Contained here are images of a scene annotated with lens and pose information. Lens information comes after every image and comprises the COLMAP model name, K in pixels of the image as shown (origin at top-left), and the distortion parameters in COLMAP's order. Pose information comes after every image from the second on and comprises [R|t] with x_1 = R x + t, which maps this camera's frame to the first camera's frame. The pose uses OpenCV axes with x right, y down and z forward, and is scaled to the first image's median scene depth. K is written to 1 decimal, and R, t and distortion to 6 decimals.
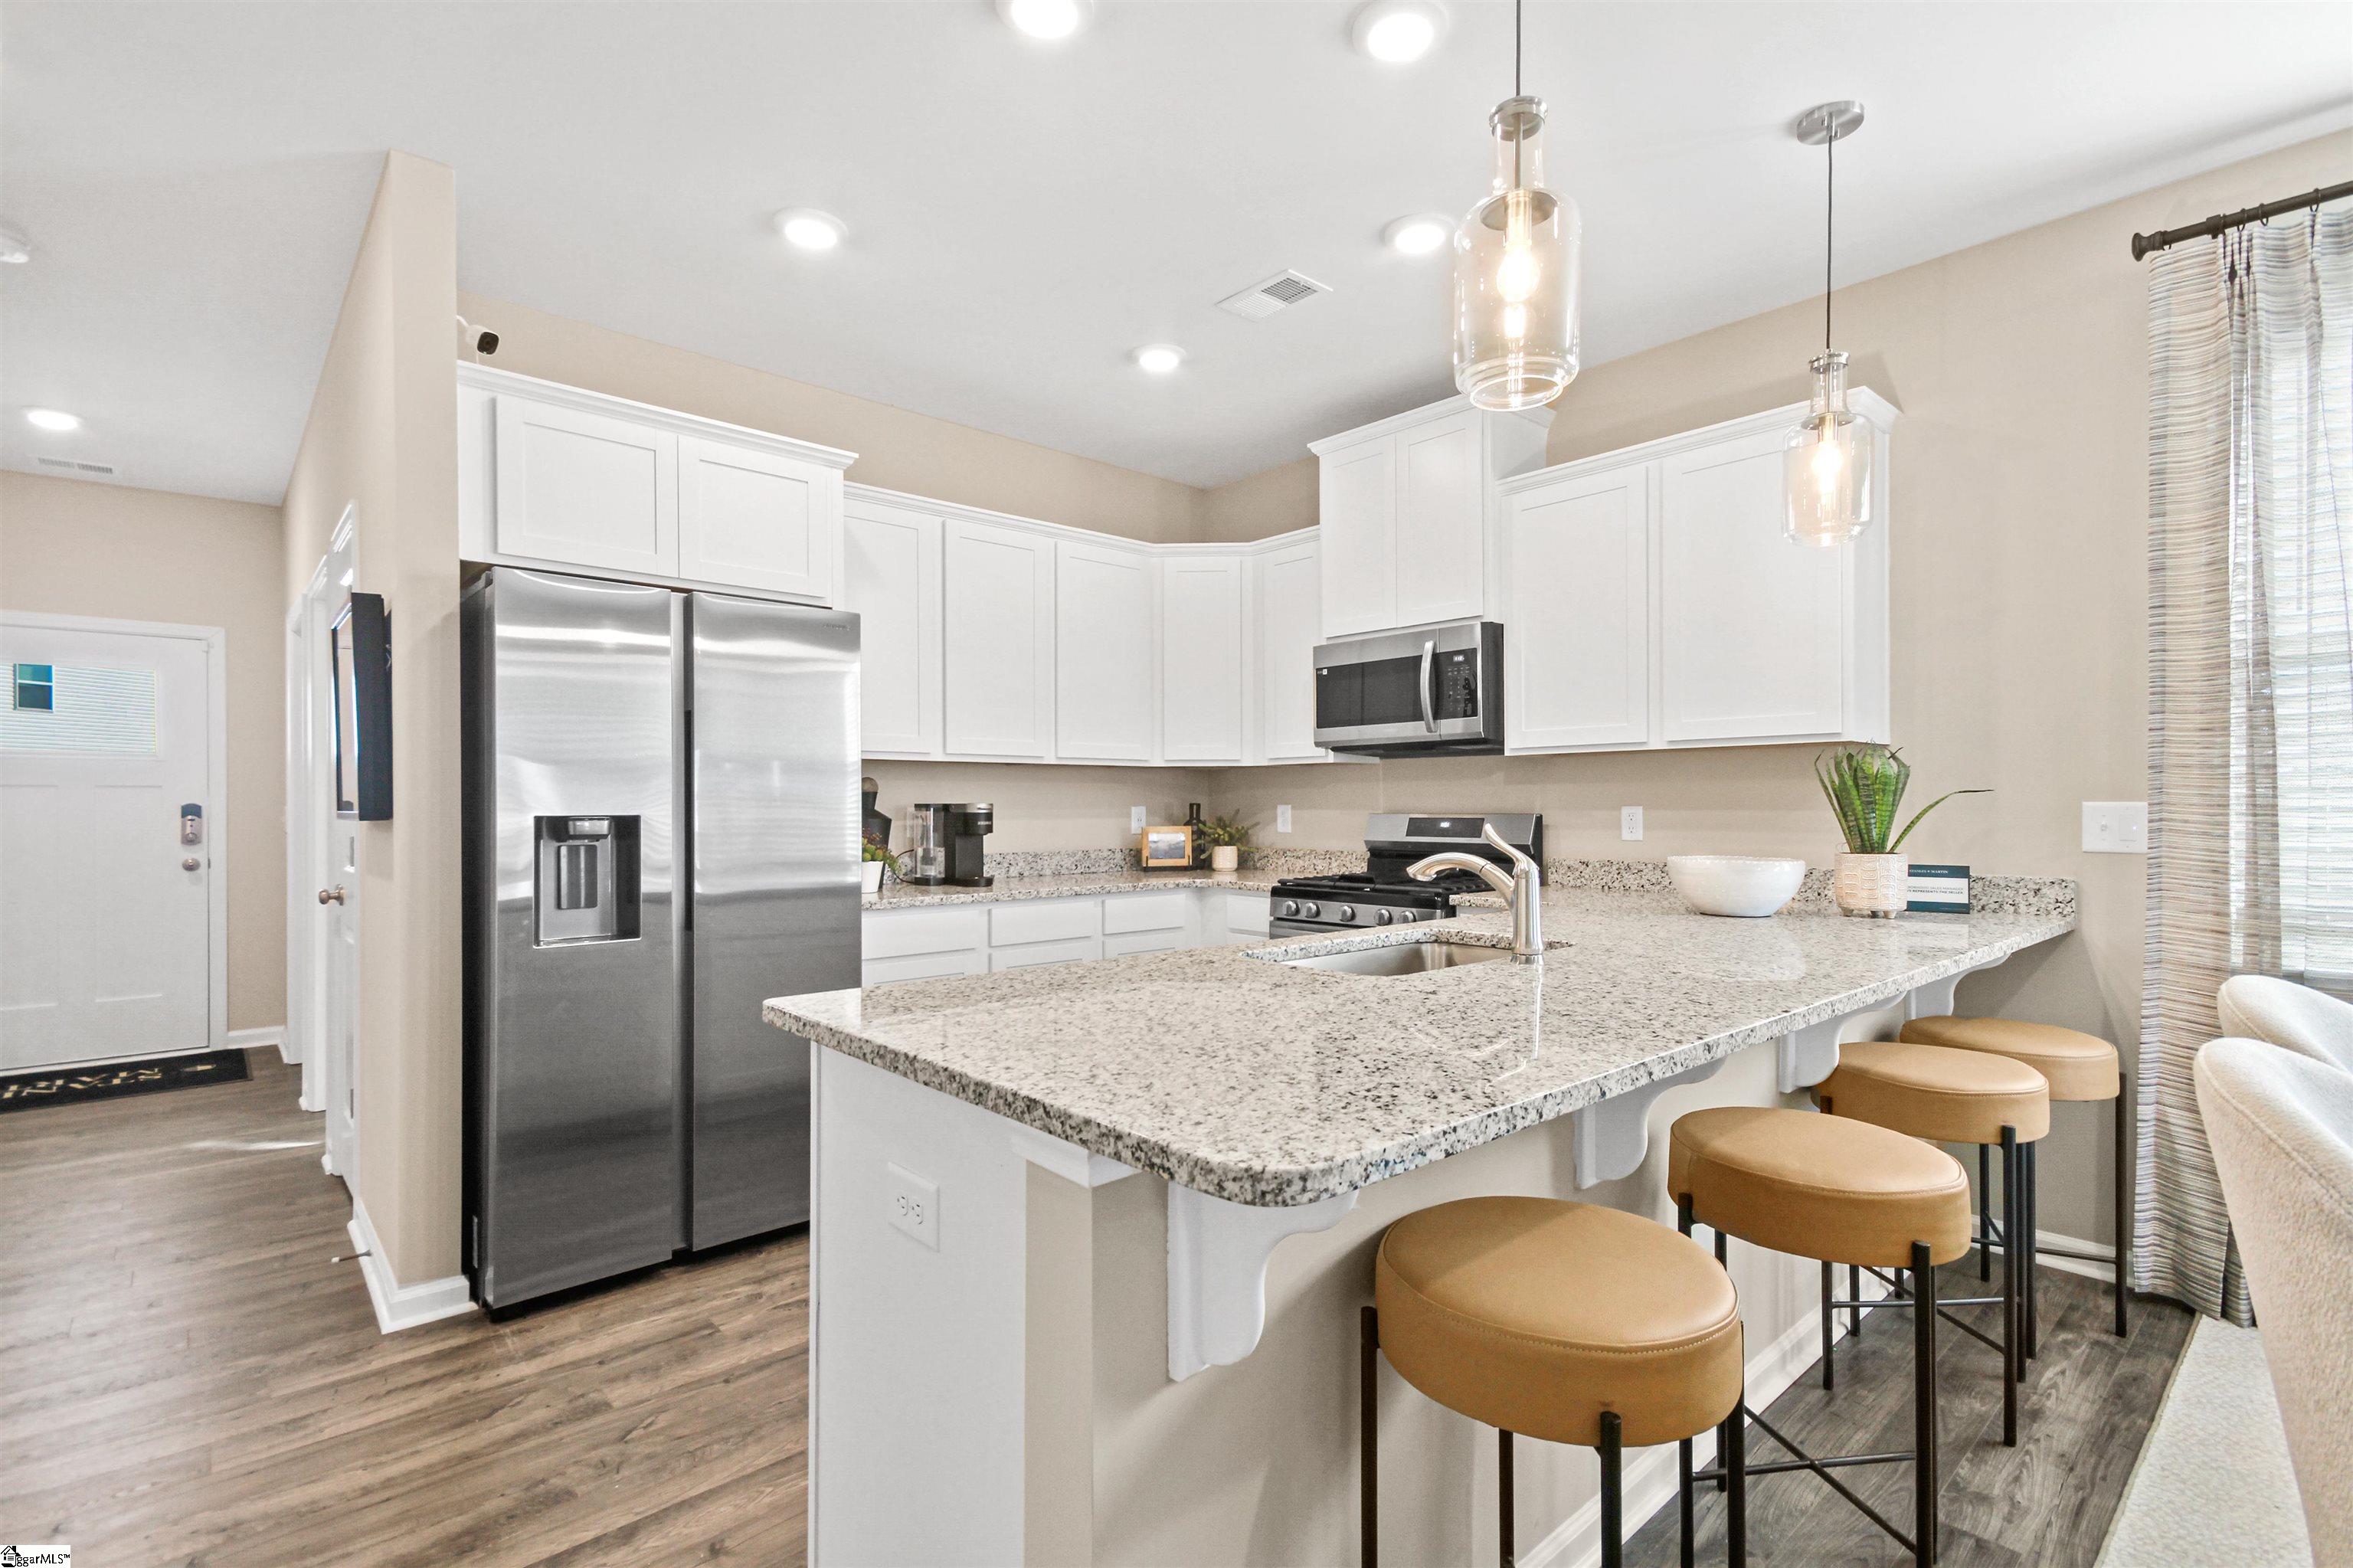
lens RADIAL K [[1094.7, 0, 1176.5], [0, 1094.7, 784.0], [0, 0, 1]] dist [-0.000262, -0.000005]
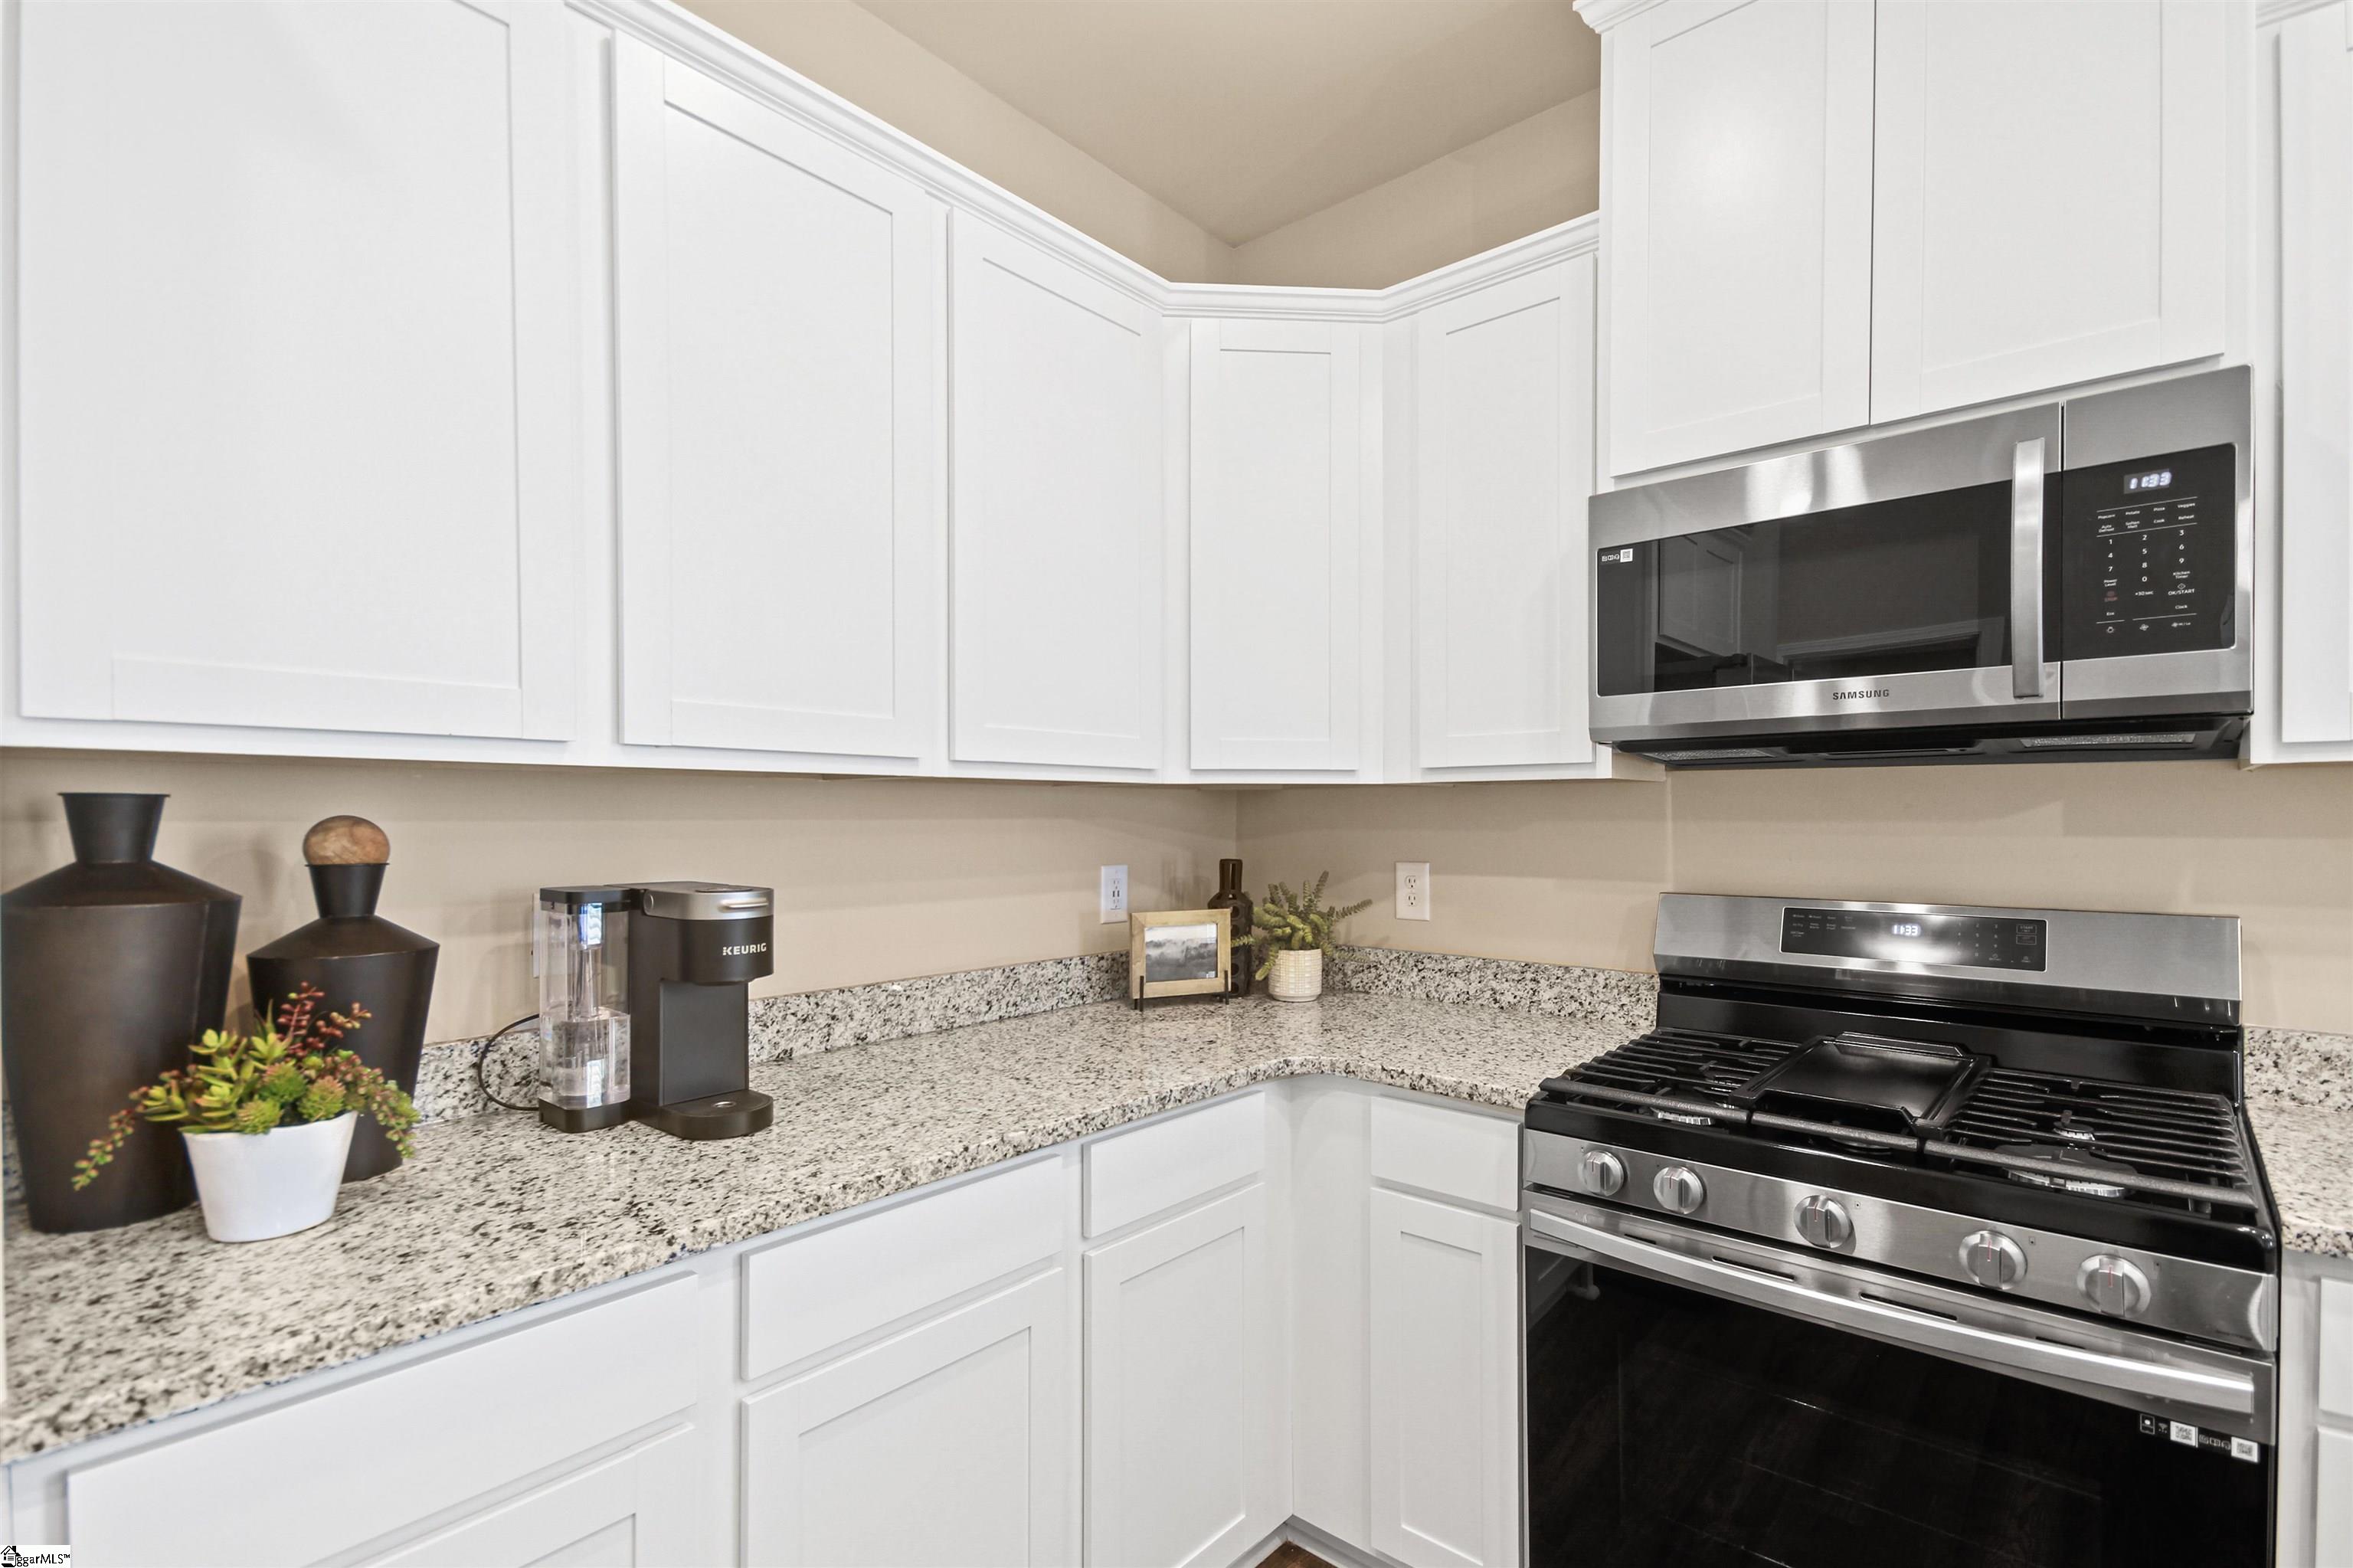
lens RADIAL K [[1082.9, 0, 1177.6], [0, 1082.9, 817.7], [0, 0, 1]] dist [0.001604, 0.000098]
pose [[0.991536, 0.001874, 0.129815, -0.077638], [-0.004467, 0.999796, 0.019689, -0.011415], [-0.129752, -0.020103, 0.991343, 0.587584]]
